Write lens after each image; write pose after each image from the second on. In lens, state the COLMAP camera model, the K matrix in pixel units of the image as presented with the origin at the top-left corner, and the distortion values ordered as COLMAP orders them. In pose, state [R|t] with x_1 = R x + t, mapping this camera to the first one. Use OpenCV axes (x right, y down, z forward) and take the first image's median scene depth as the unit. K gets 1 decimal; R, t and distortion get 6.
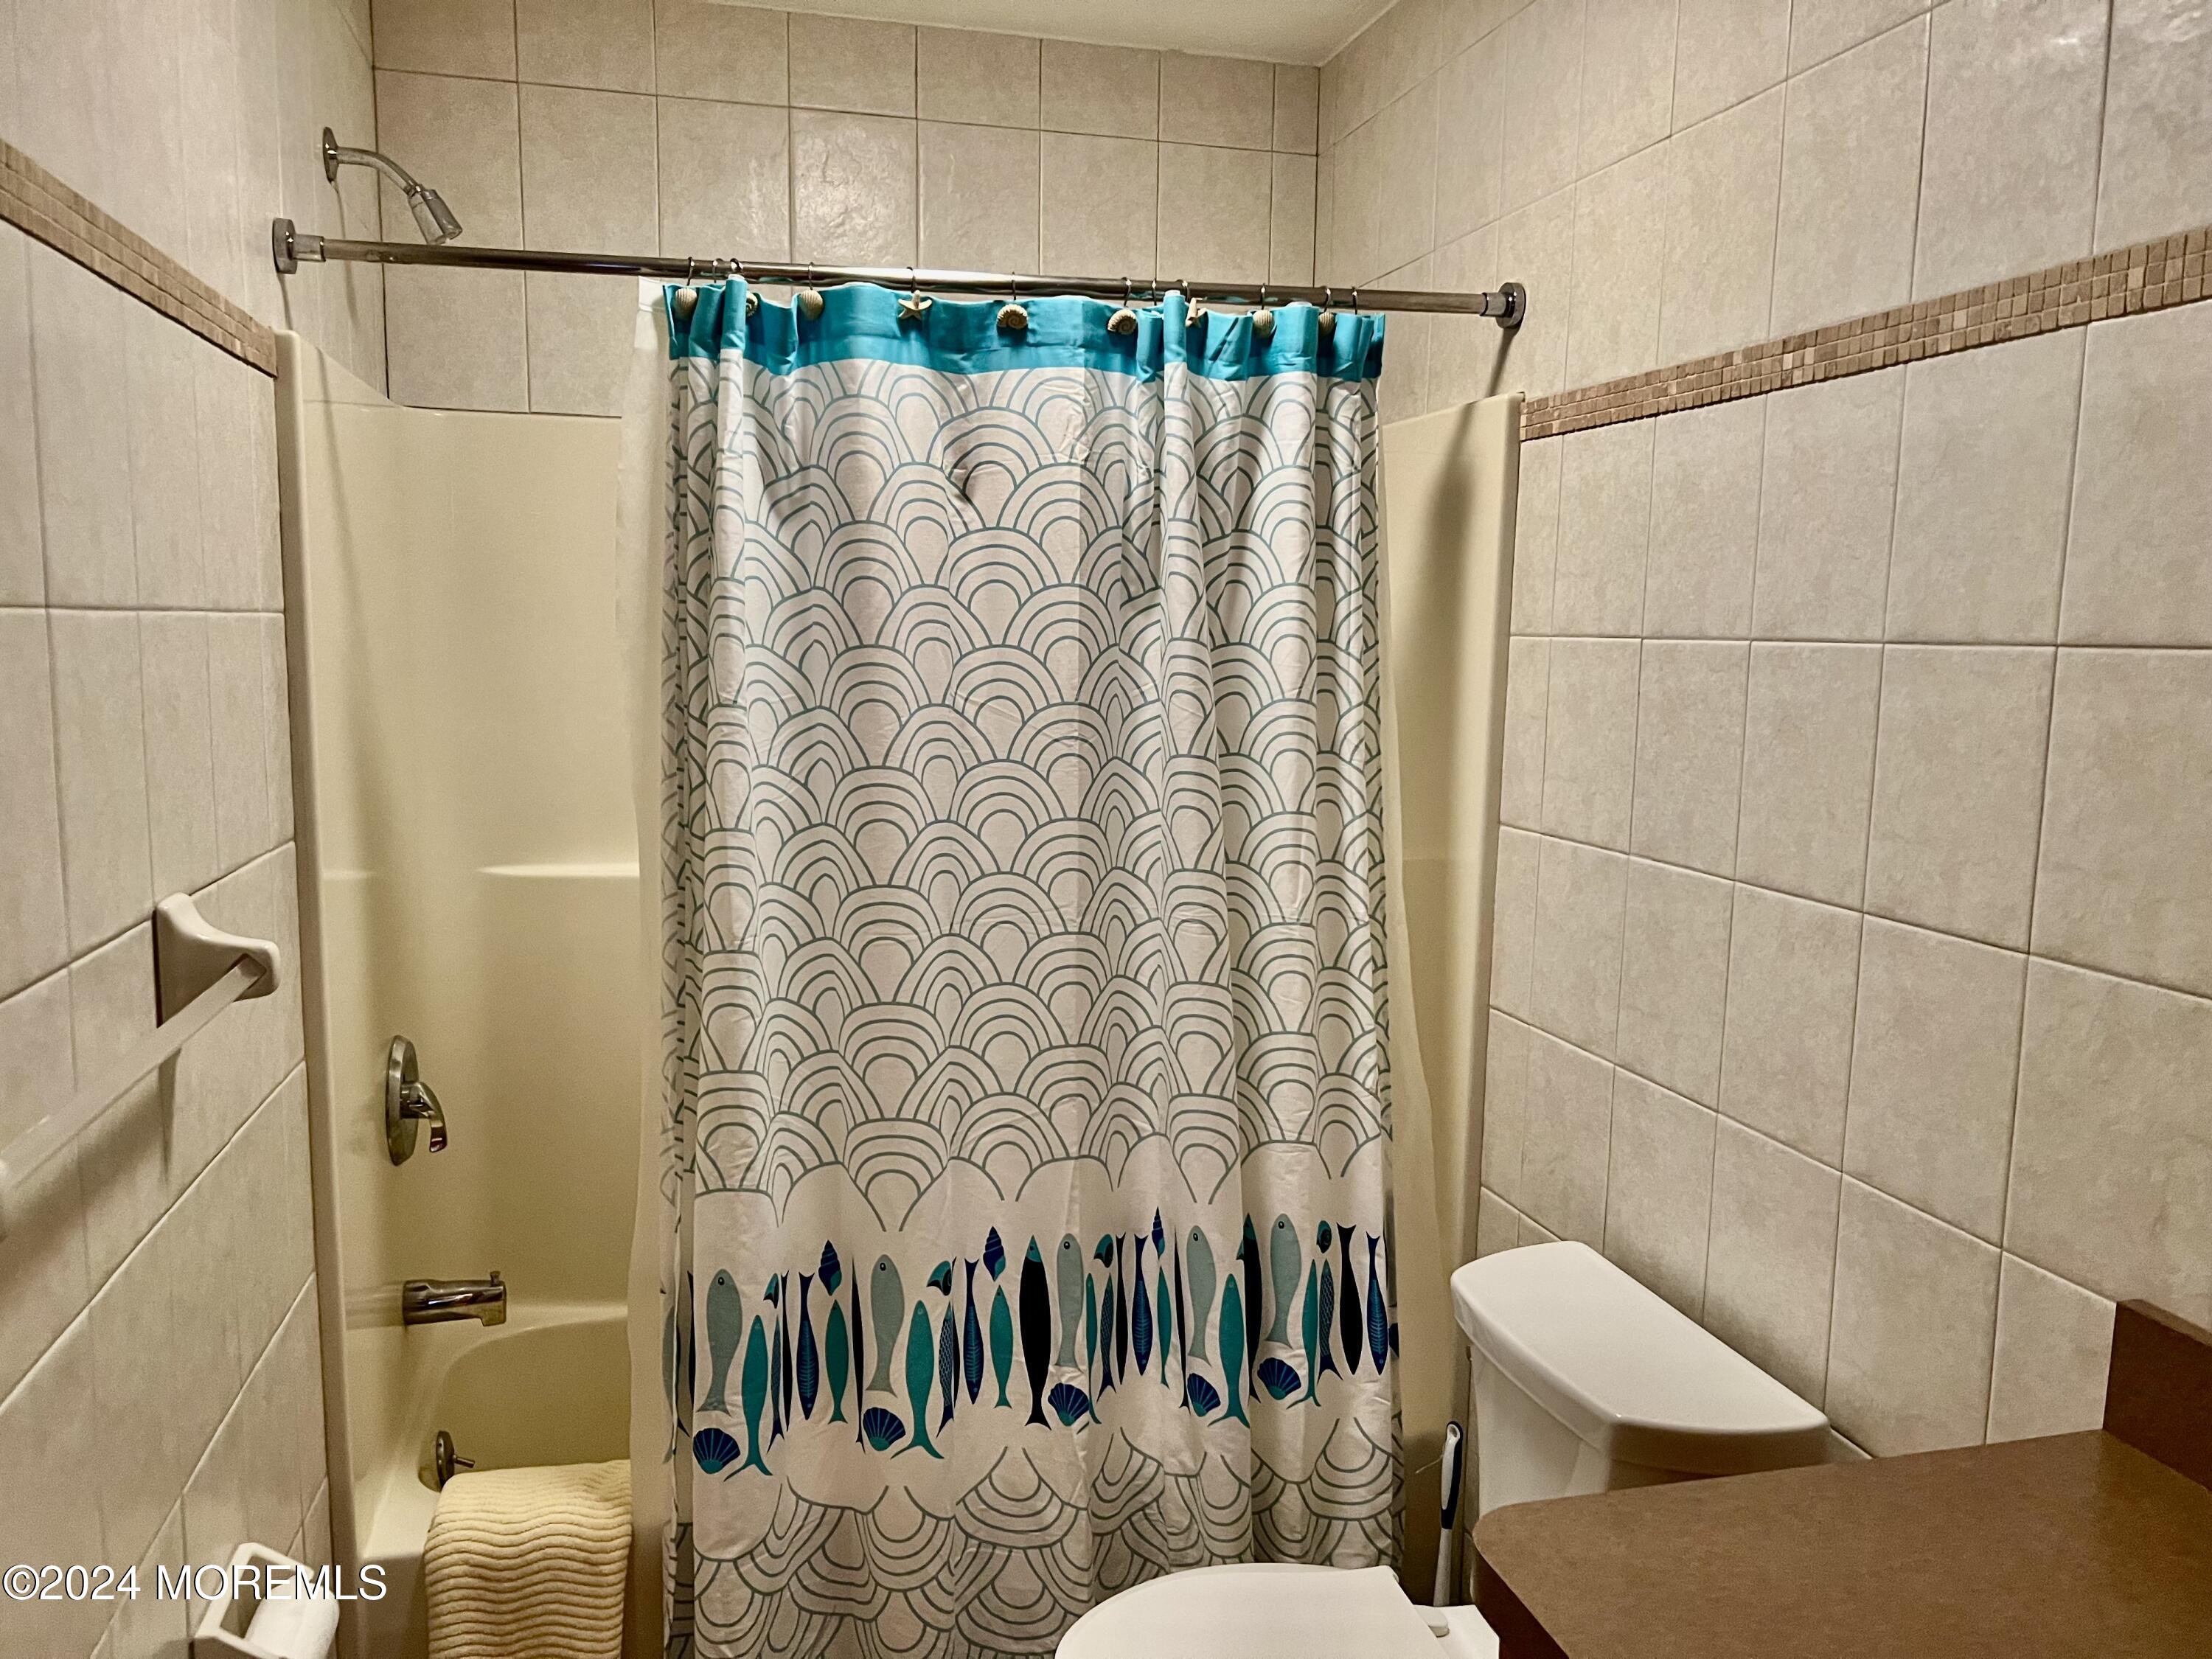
lens RADIAL K [[1664.8, 0, 1101.5], [0, 1664.8, 831.8], [0, 0, 1]] dist [0.020424, -0.037653]
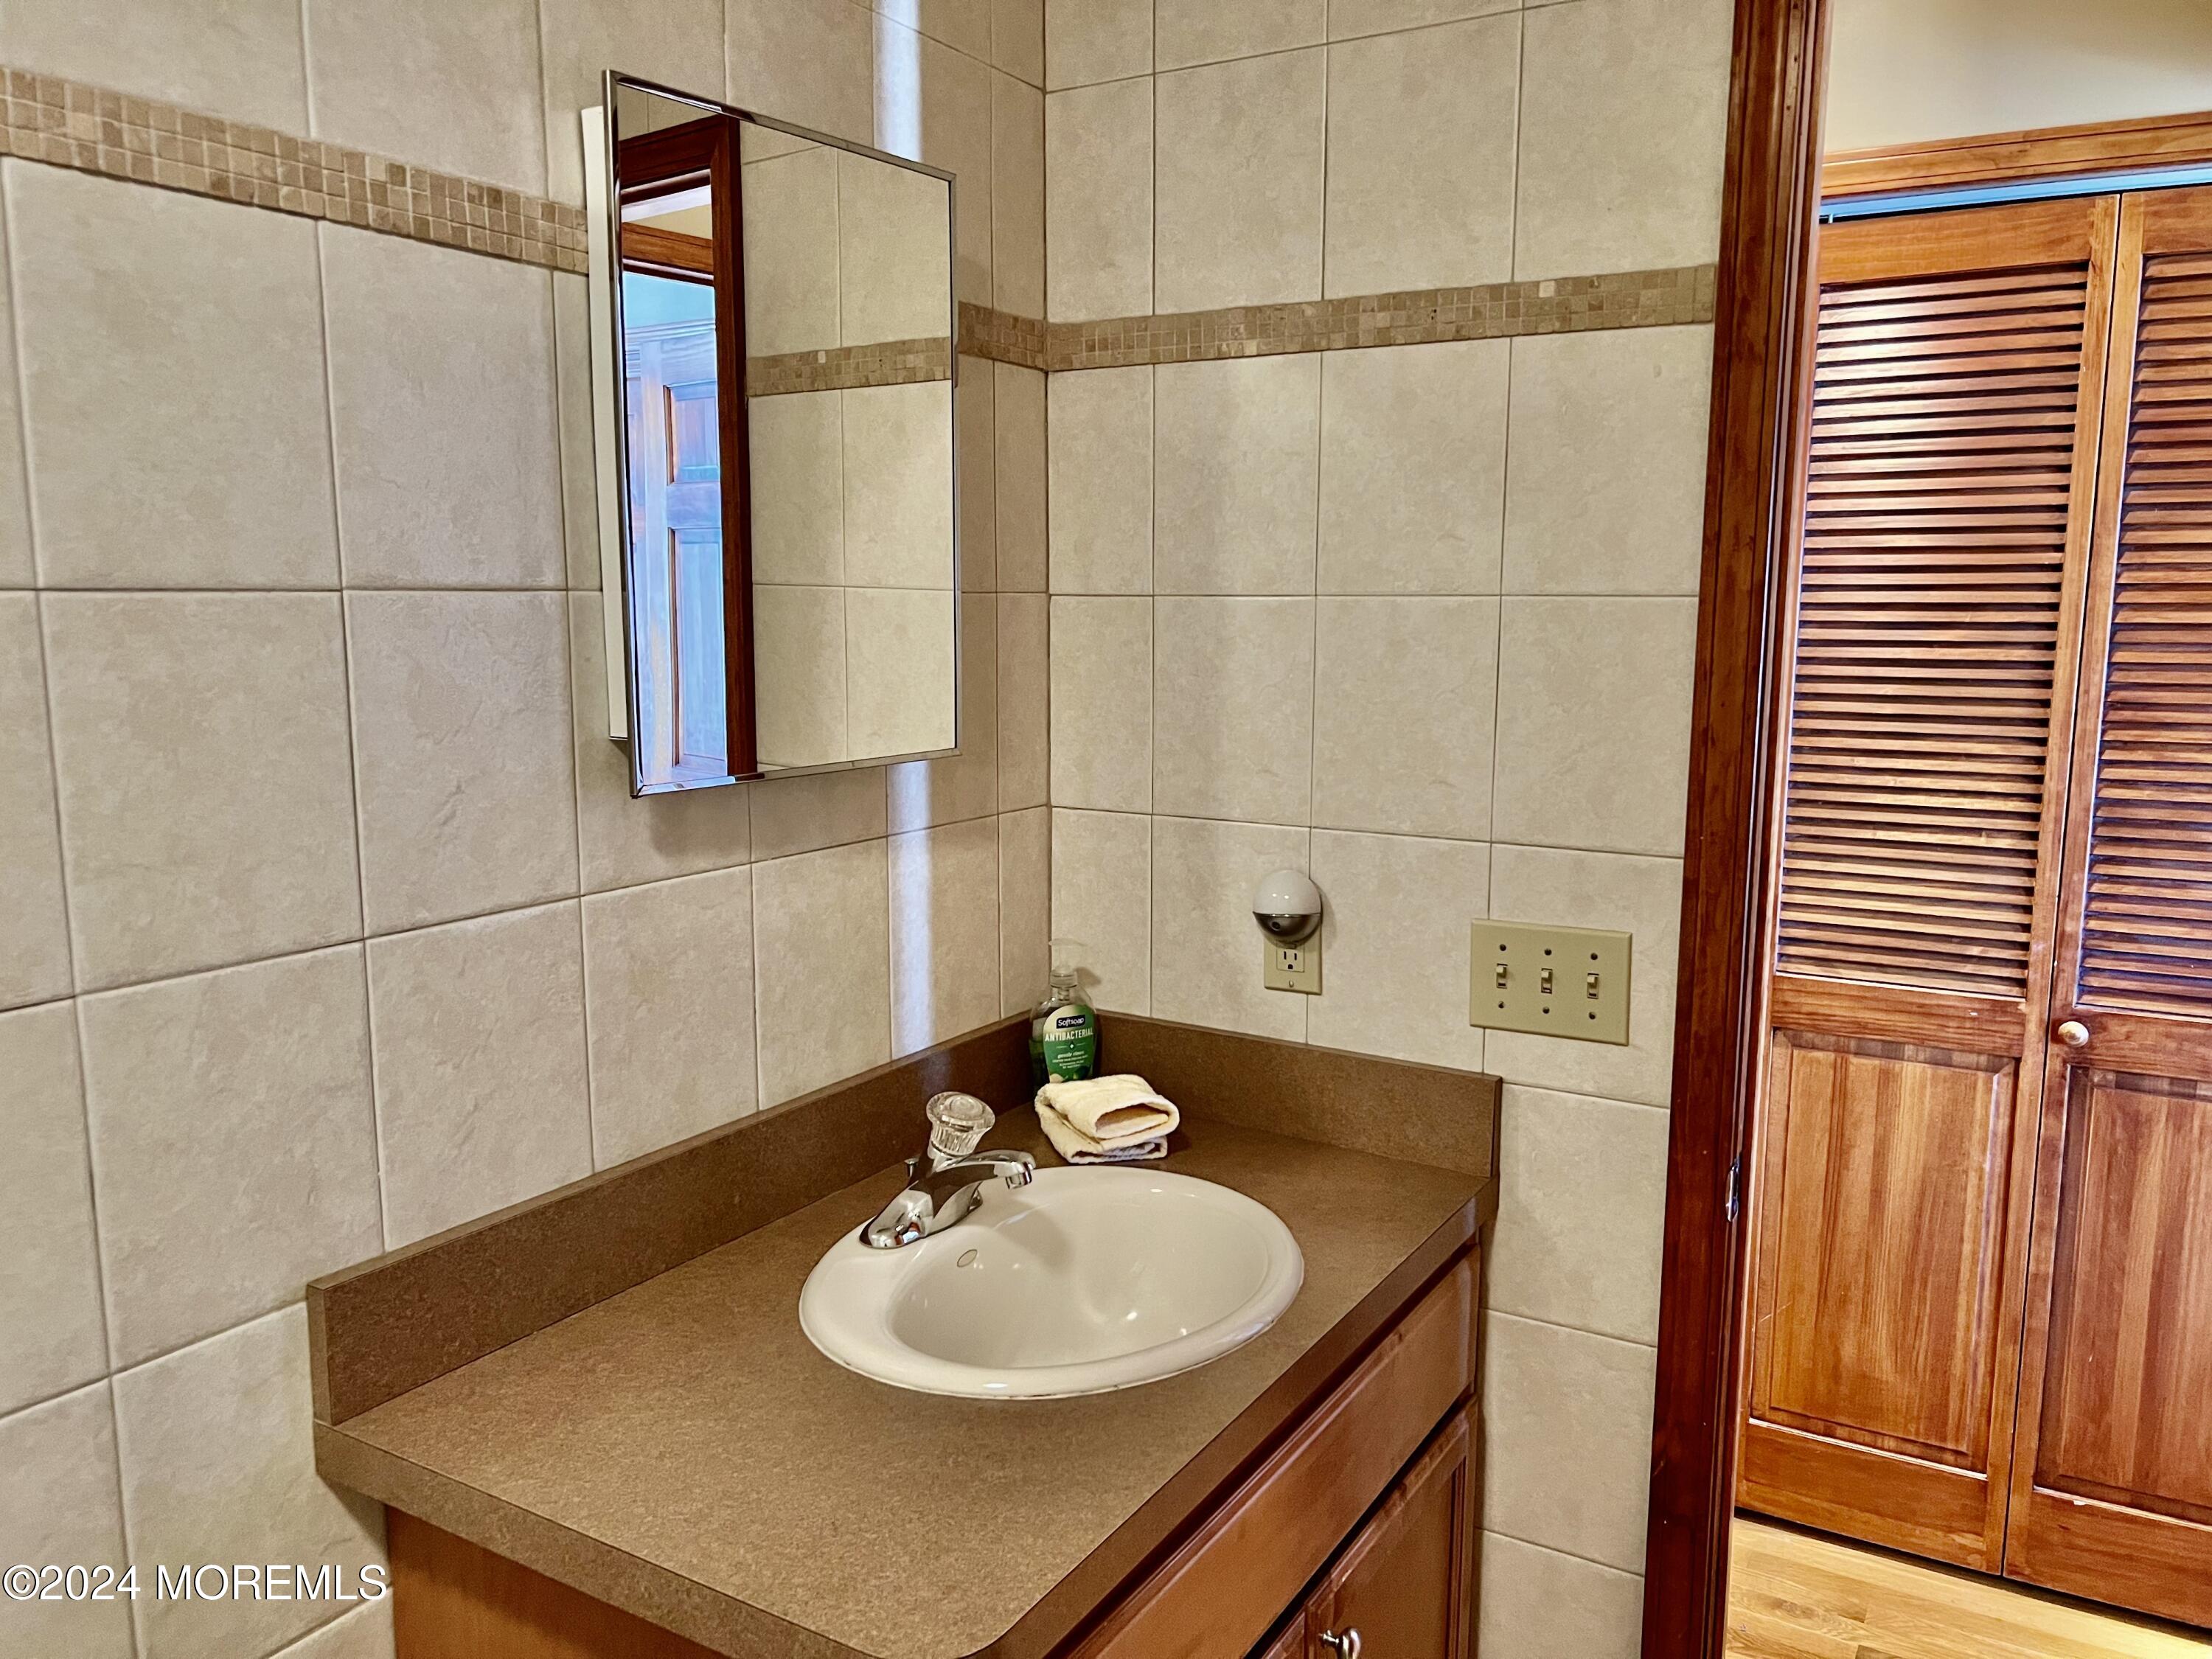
lens RADIAL K [[1664.8, 0, 1100.1], [0, 1664.8, 834.9], [0, 0, 1]] dist [0.020424, -0.037653]
pose [[-0.707517, -0.119781, 0.696471, -0.314578], [0.071598, 0.968311, 0.239266, -0.155984], [-0.703060, 0.219151, -0.676520, 1.242386]]
